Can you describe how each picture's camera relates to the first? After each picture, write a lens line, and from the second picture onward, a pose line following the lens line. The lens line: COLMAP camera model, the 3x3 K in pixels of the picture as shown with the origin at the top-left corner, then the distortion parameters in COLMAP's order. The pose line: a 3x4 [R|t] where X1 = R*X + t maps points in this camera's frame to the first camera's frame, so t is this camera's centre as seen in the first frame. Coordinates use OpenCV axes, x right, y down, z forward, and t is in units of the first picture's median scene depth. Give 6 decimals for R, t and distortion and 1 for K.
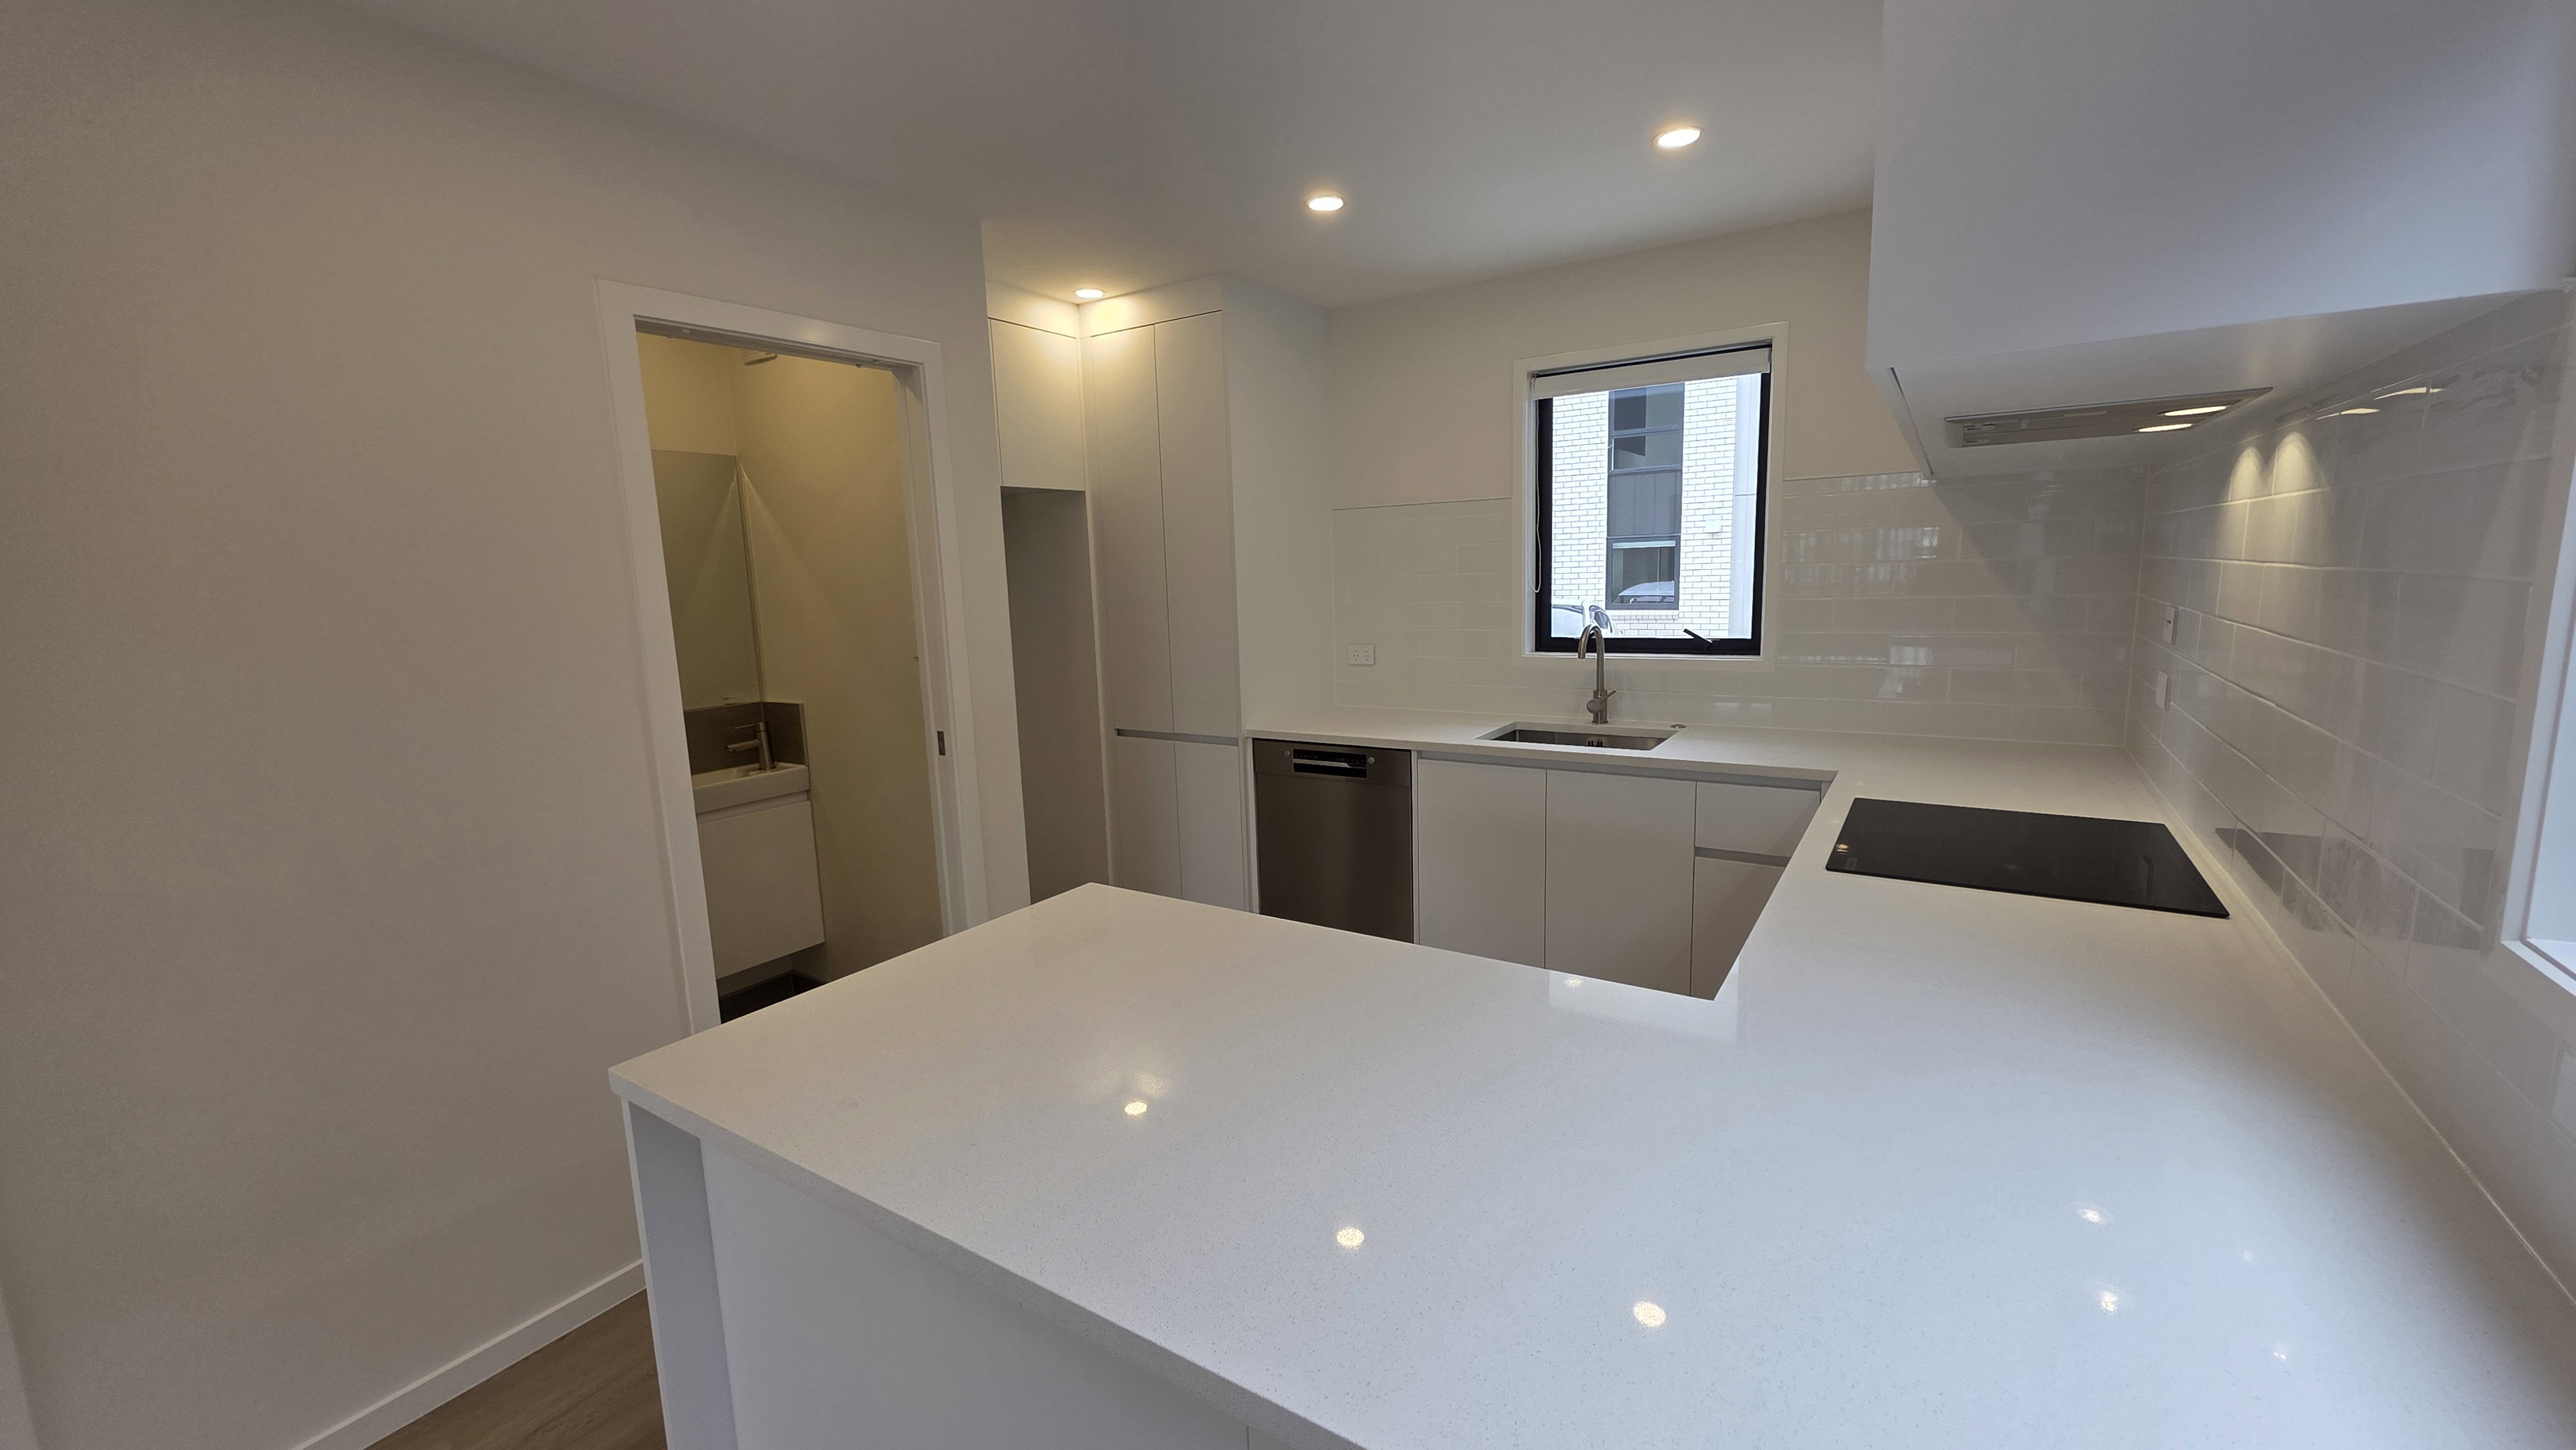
lens RADIAL K [[1028.1, 0, 1288.0], [0, 1028.1, 725.0], [0, 0, 1]] dist [0.003131, 0.000148]
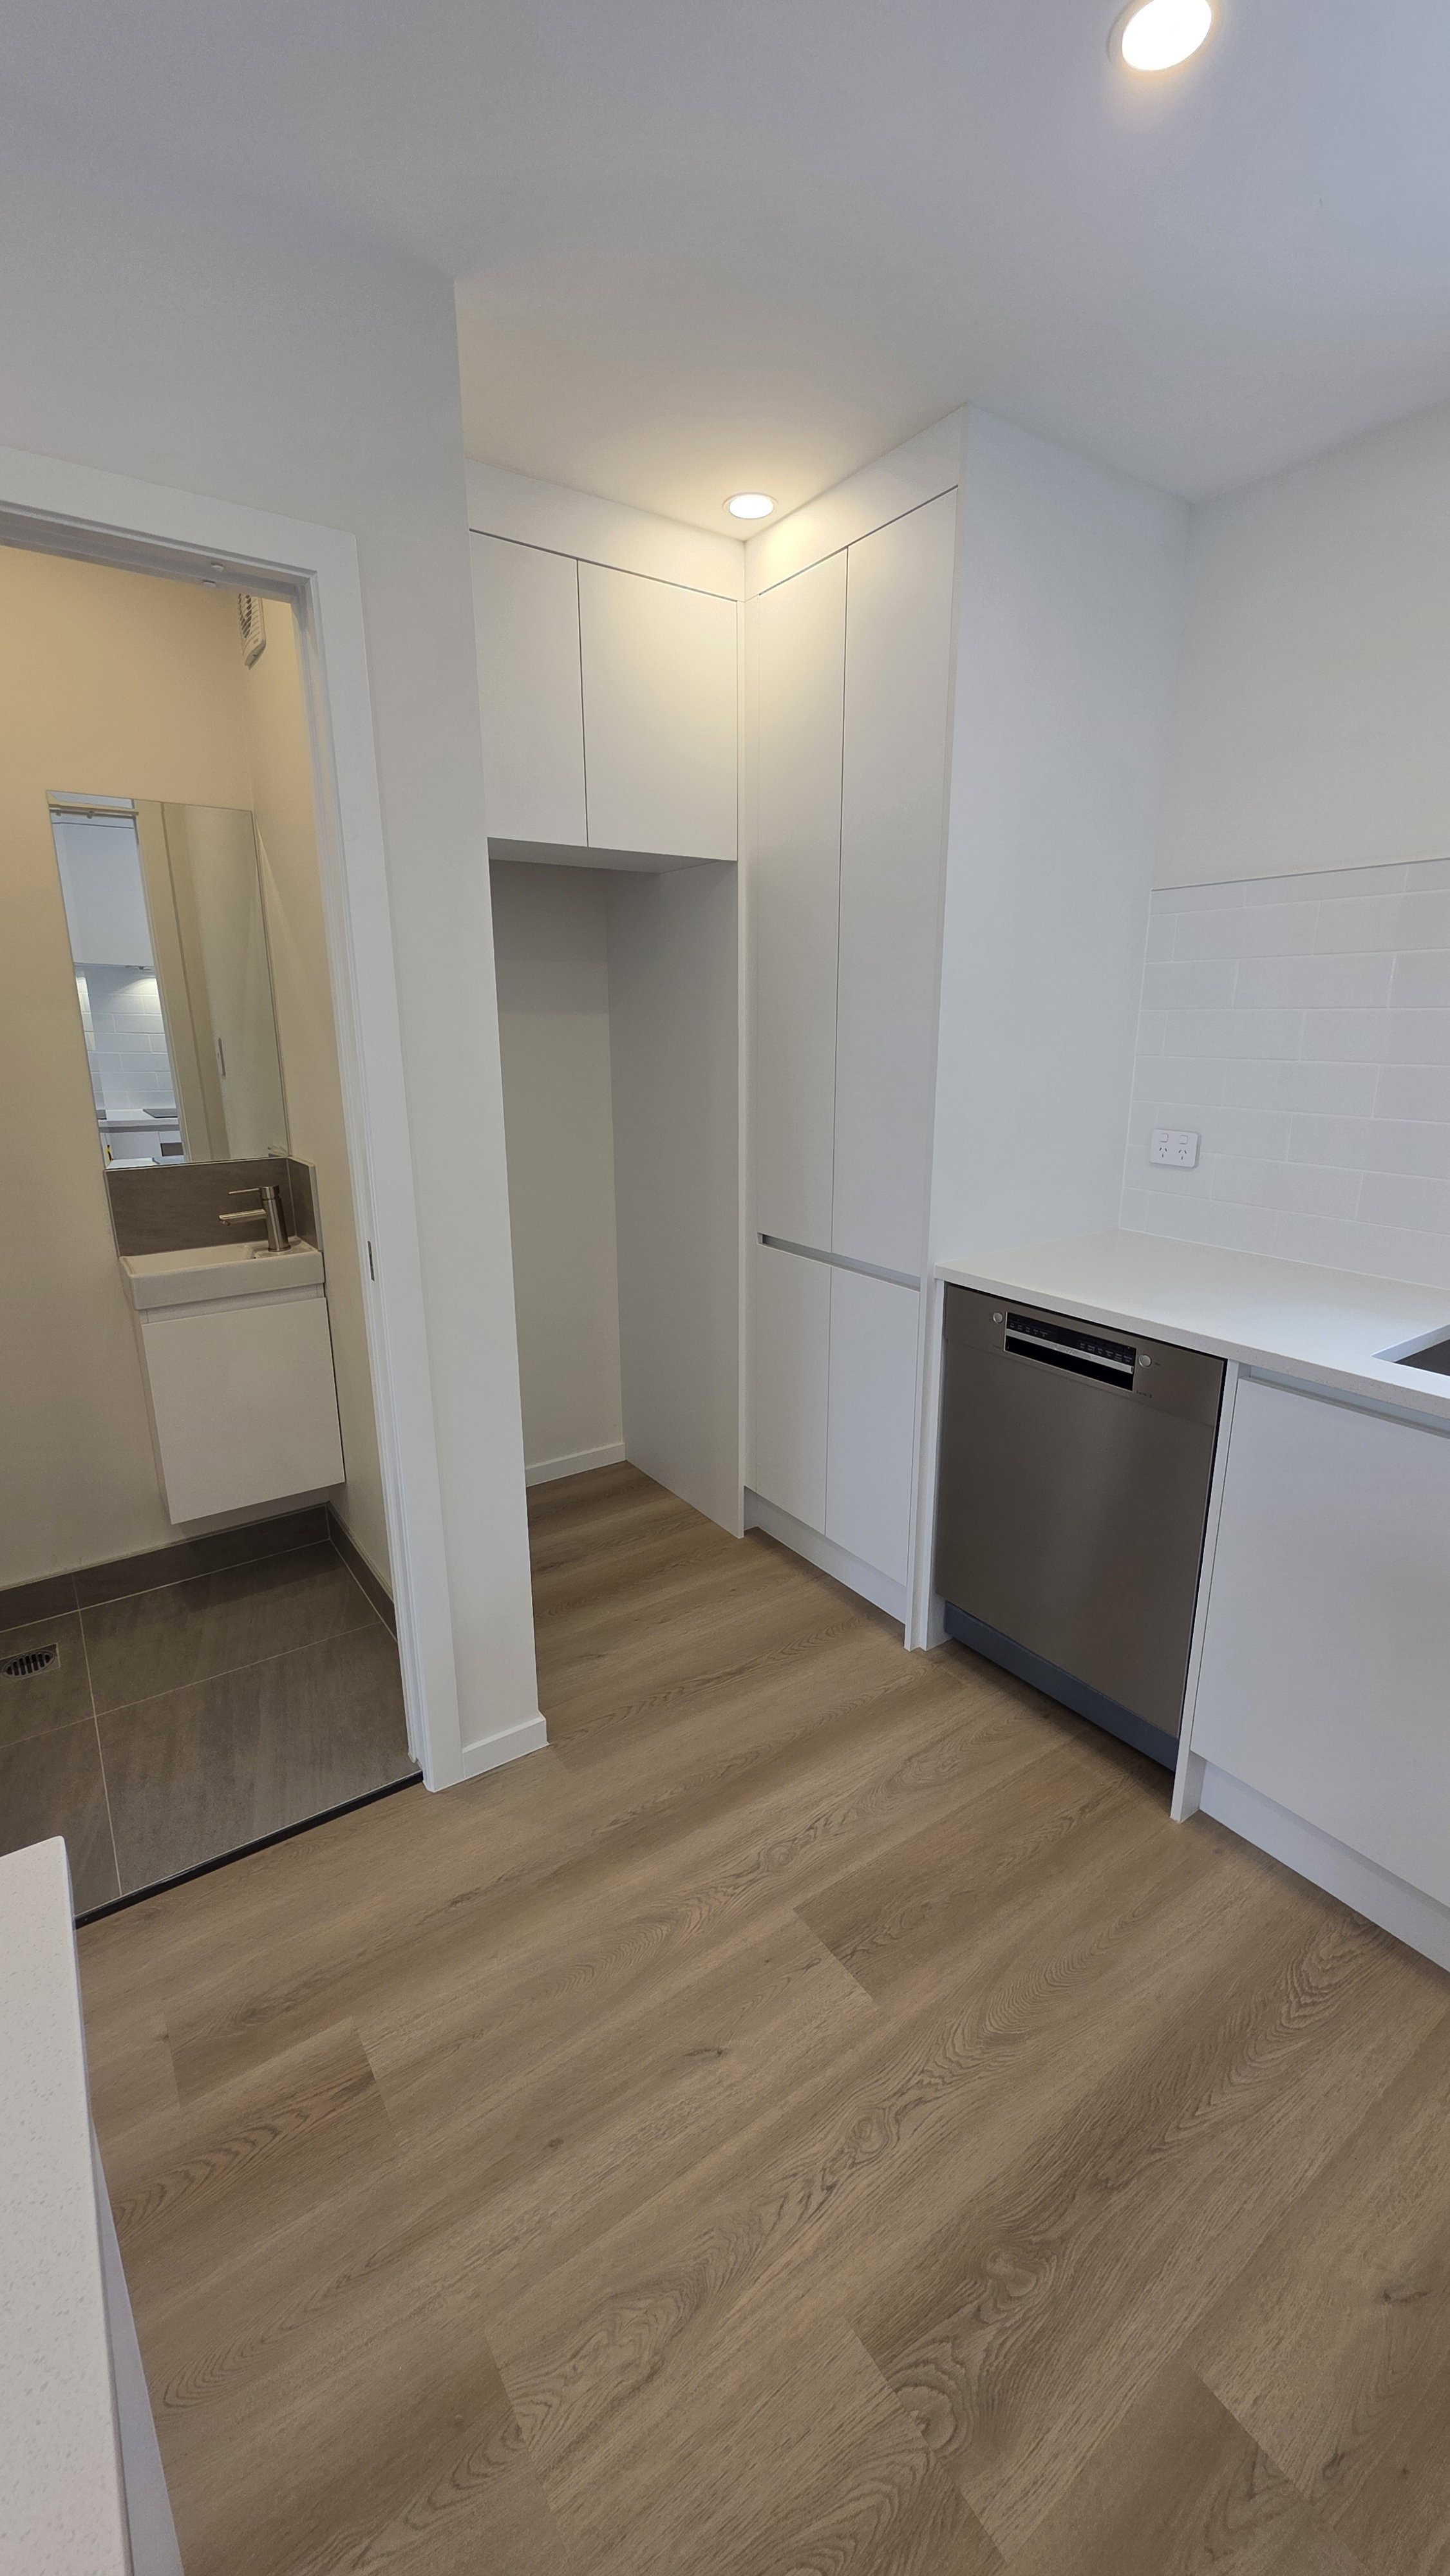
lens RADIAL K [[1028.1, 0, 732.2], [0, 1028.1, 1282.9], [0, 0, 1]] dist [0.003131, 0.000148]
pose [[0.925055, 0.122398, -0.359571, 0.068326], [-0.083514, 0.989033, 0.121814, -0.050666], [0.370537, -0.082655, 0.925133, 0.425175]]
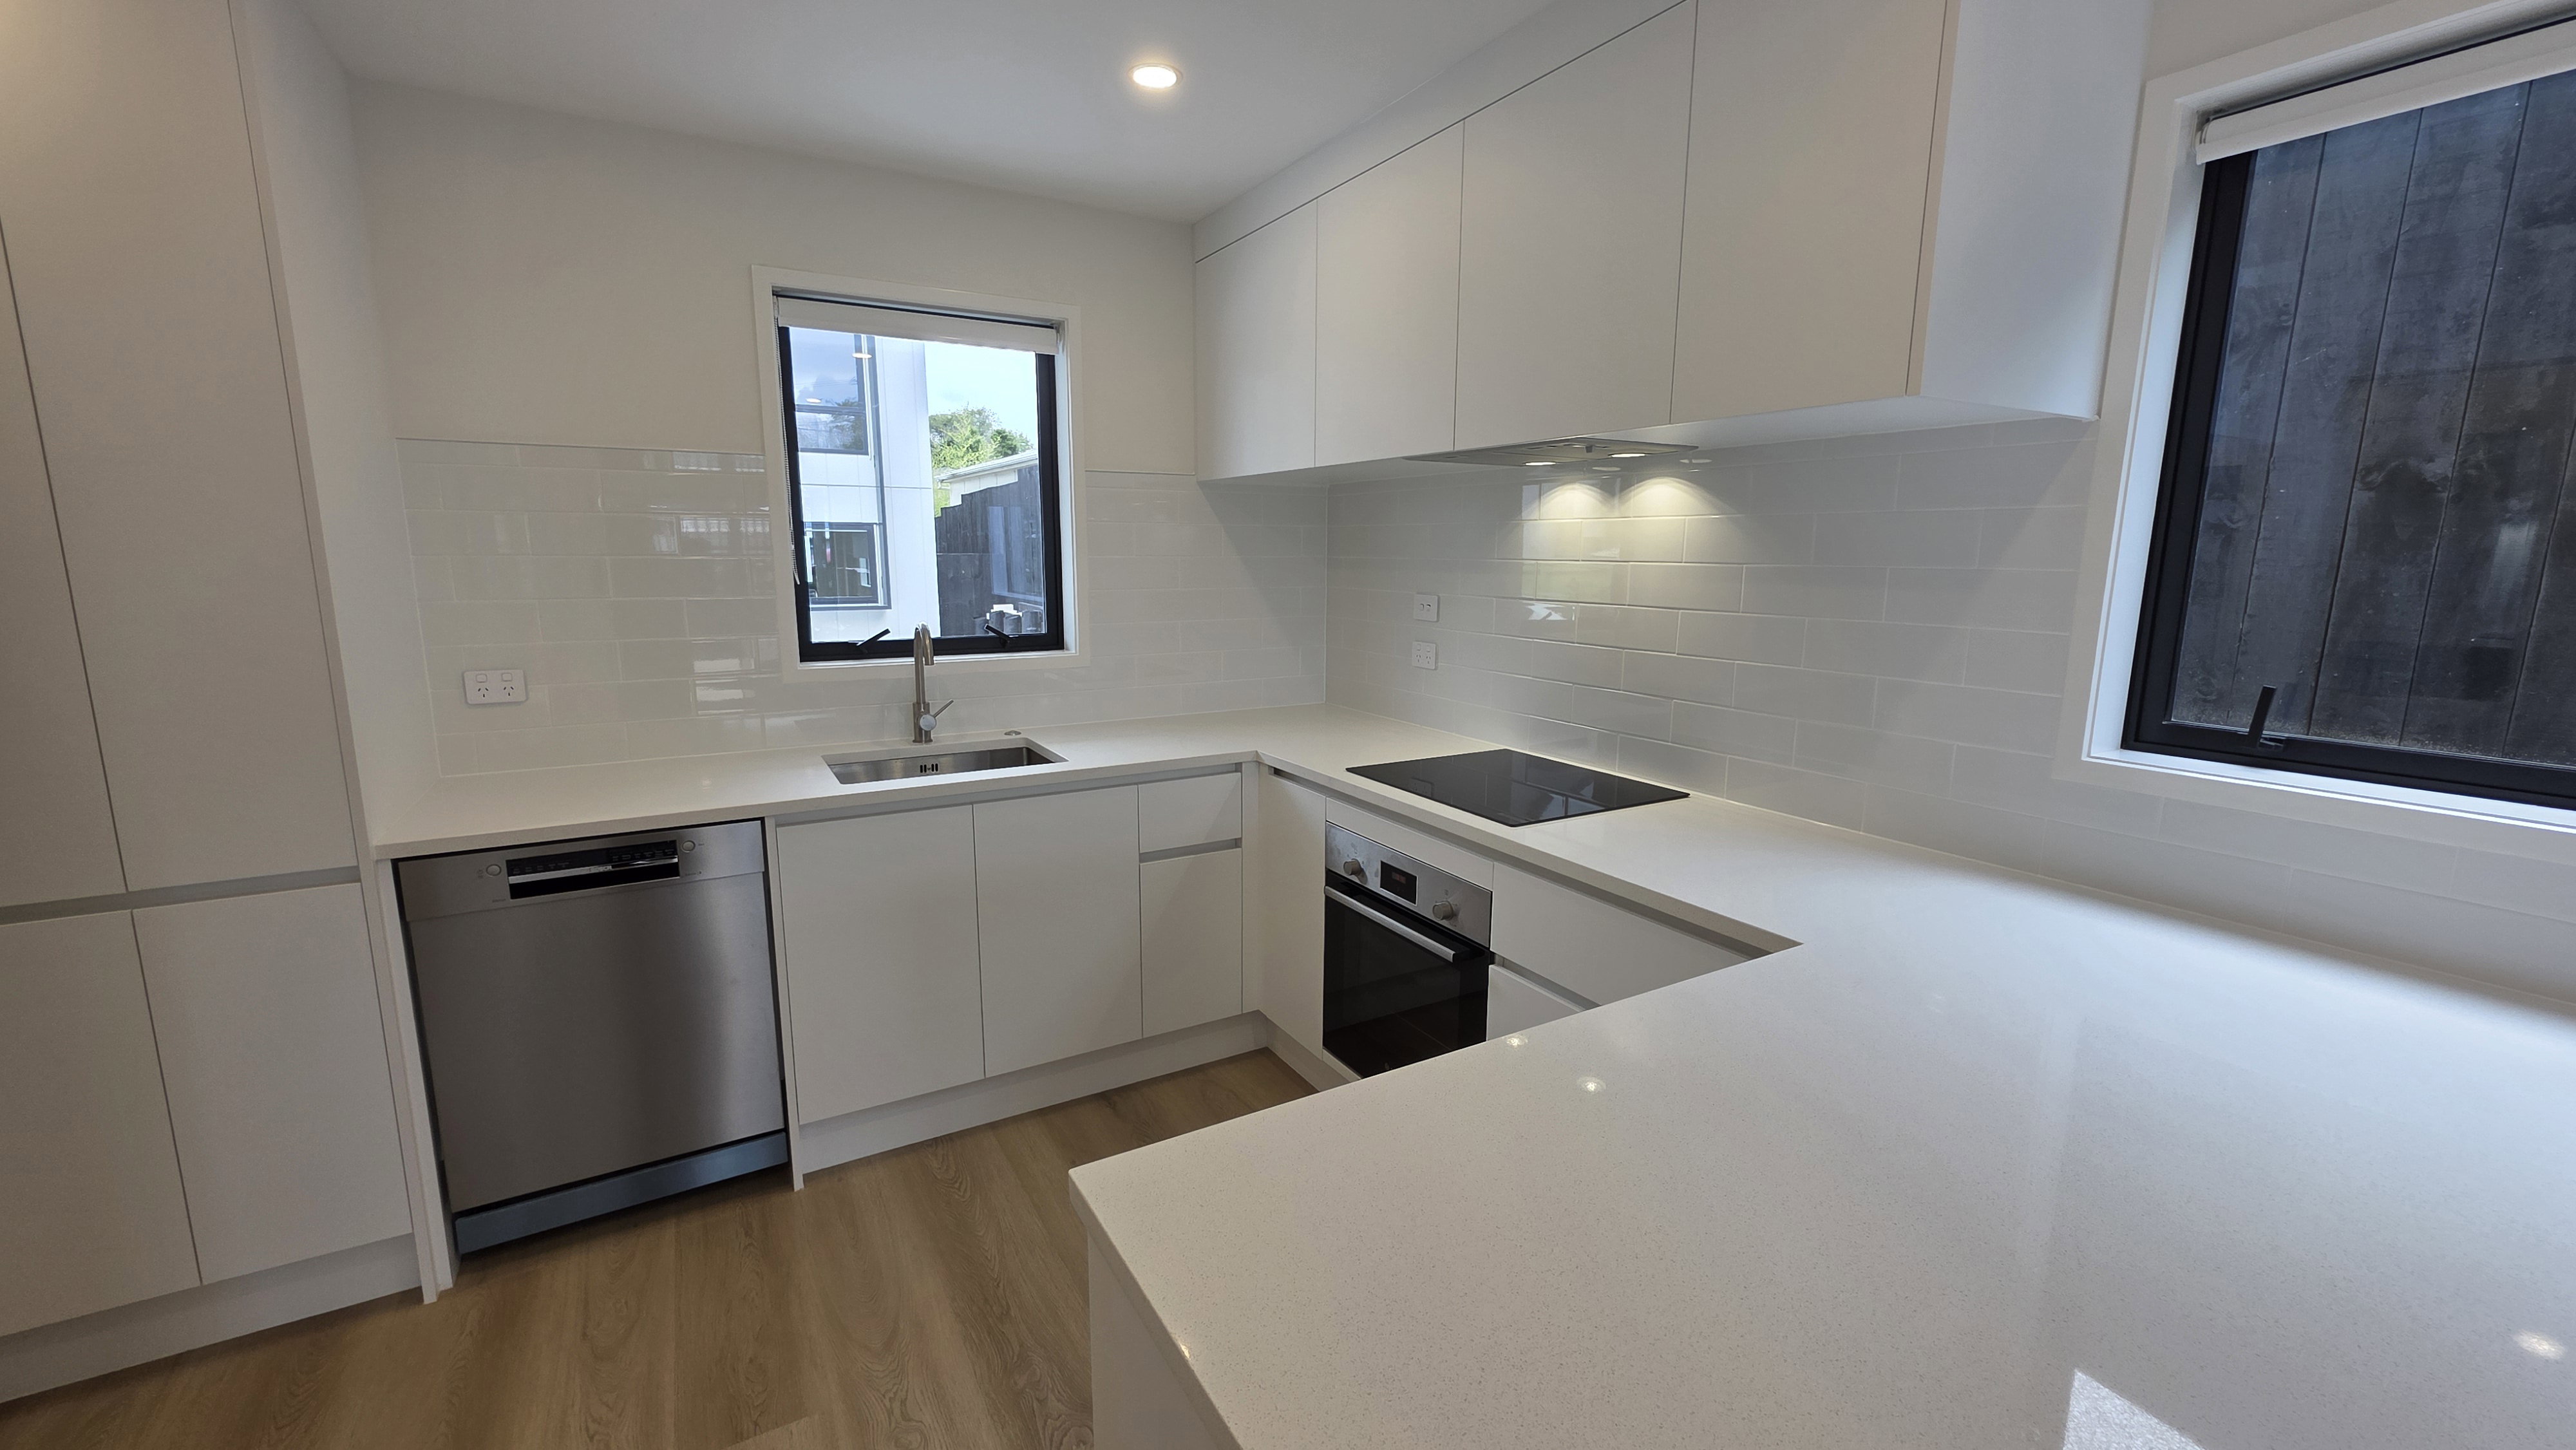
lens RADIAL K [[1028.1, 0, 1288.0], [0, 1028.1, 725.0], [0, 0, 1]] dist [0.003131, 0.000148]
pose [[0.441018, -0.114228, 0.890199, -0.305832], [0.118961, 0.990556, 0.068171, -0.038077], [-0.889579, 0.075834, 0.450442, 0.370449]]
